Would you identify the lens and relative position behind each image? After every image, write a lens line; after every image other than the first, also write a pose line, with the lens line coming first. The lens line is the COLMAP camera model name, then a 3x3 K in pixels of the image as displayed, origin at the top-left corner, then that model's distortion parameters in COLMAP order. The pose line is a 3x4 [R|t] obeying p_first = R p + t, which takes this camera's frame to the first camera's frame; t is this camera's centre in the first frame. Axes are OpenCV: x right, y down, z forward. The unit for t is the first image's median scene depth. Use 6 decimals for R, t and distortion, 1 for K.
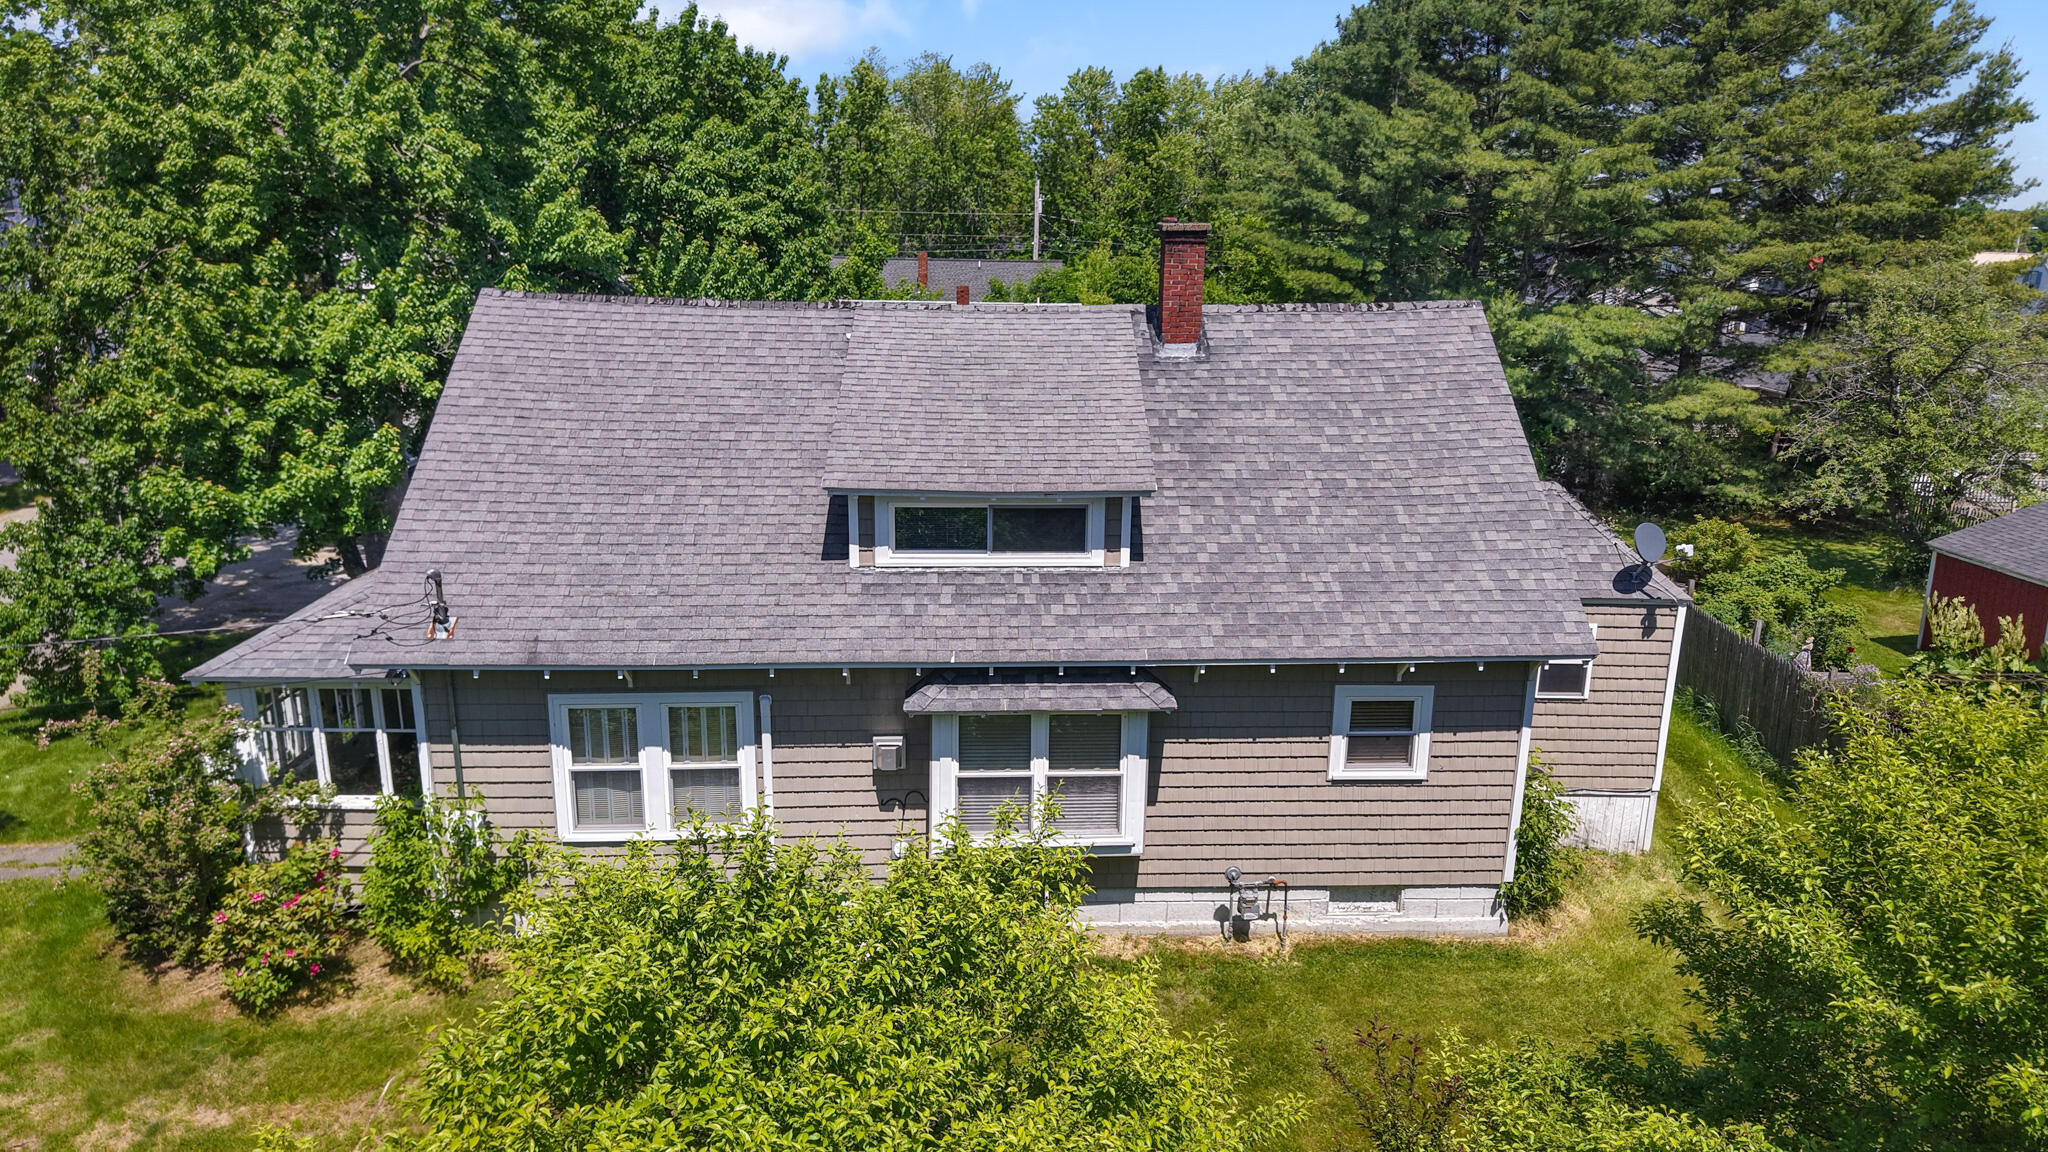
lens RADIAL K [[1229.2, 0, 1021.9], [0, 1229.2, 537.7], [0, 0, 1]] dist [0.116954, -0.149637]
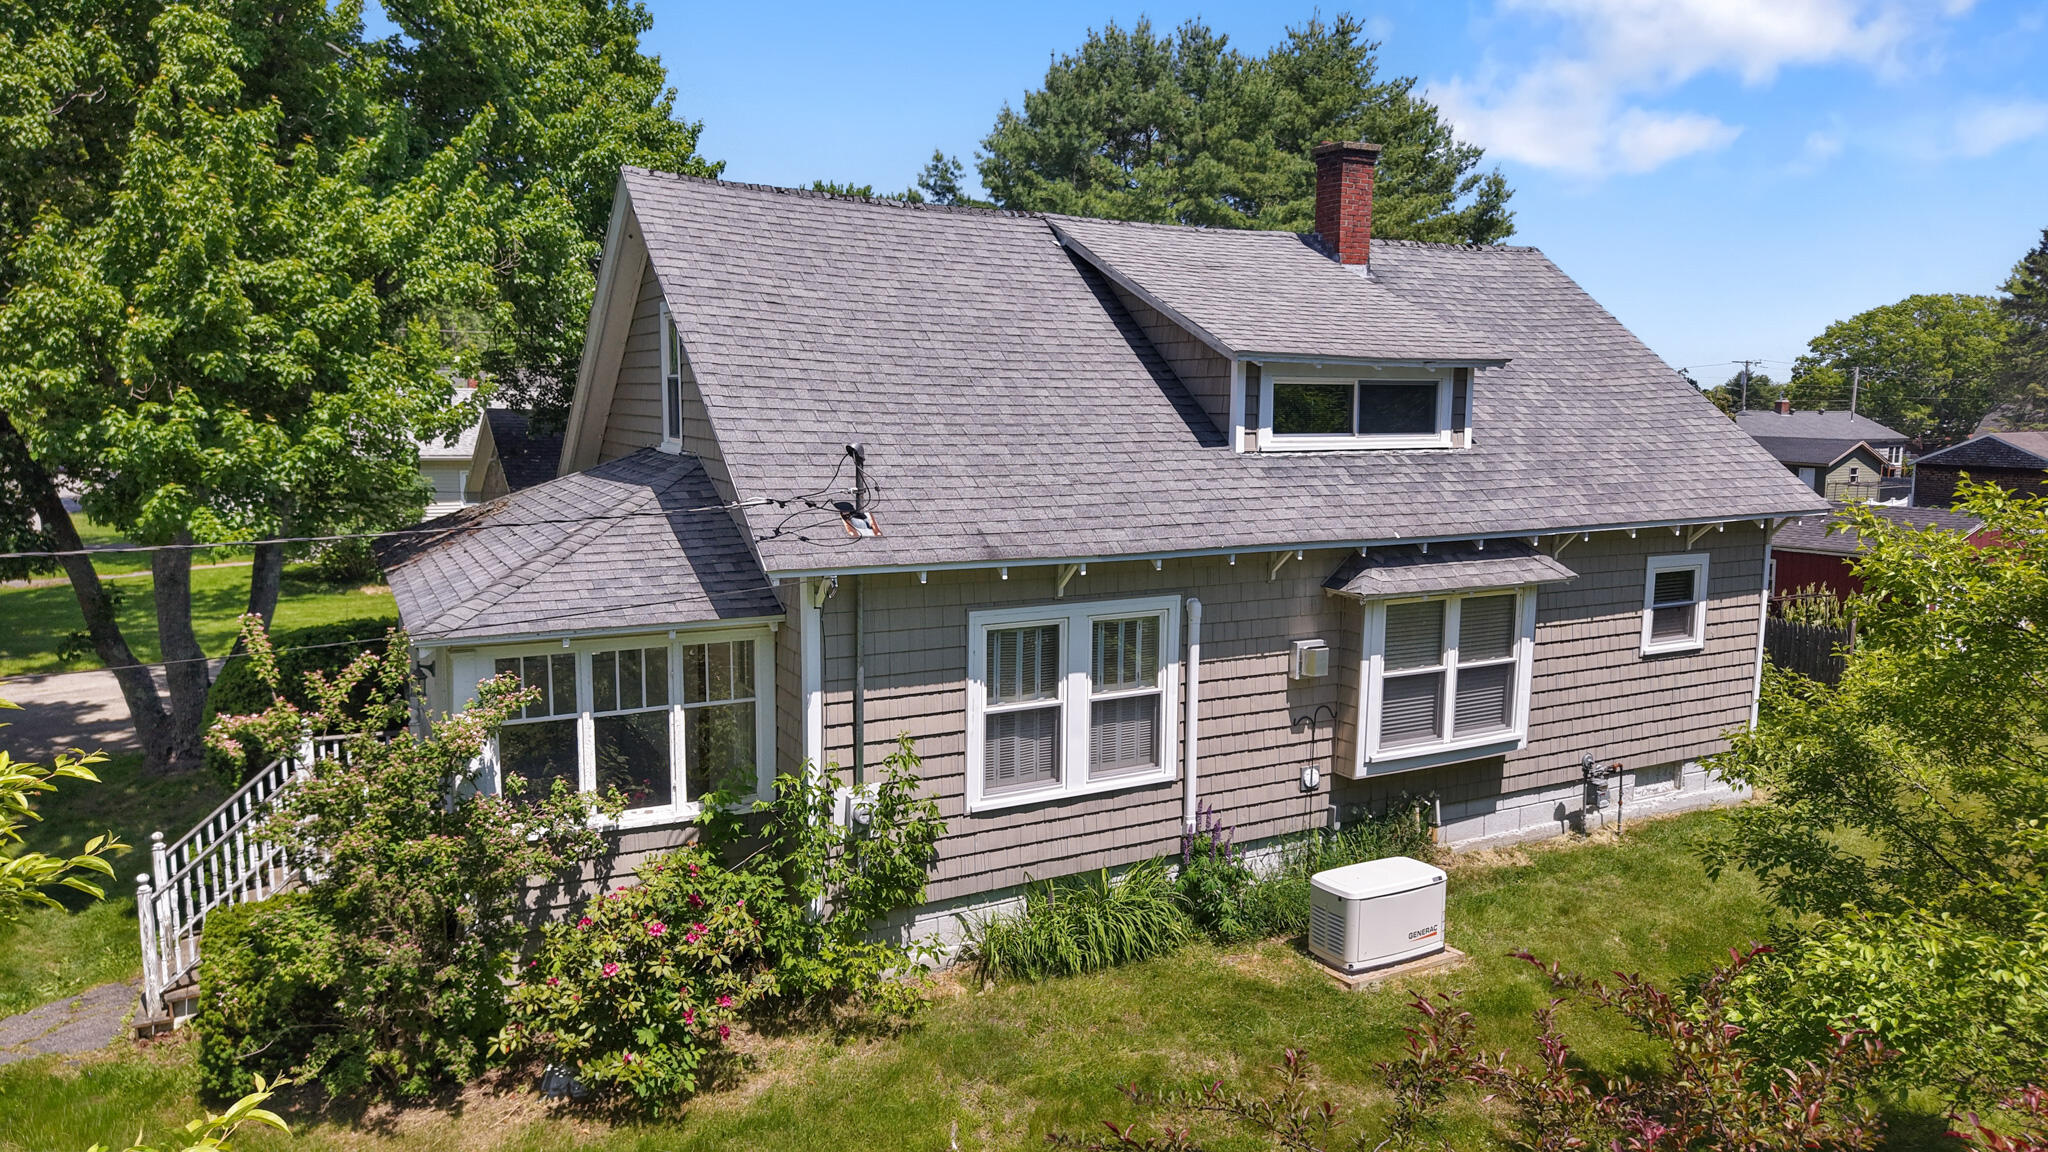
lens RADIAL K [[1229.2, 0, 1021.9], [0, 1229.2, 537.7], [0, 0, 1]] dist [0.116954, -0.149637]
pose [[0.912950, -0.056032, 0.404205, -0.631689], [0.102587, 0.990231, -0.094438, 0.149730], [-0.394965, 0.127684, 0.909780, 0.275484]]
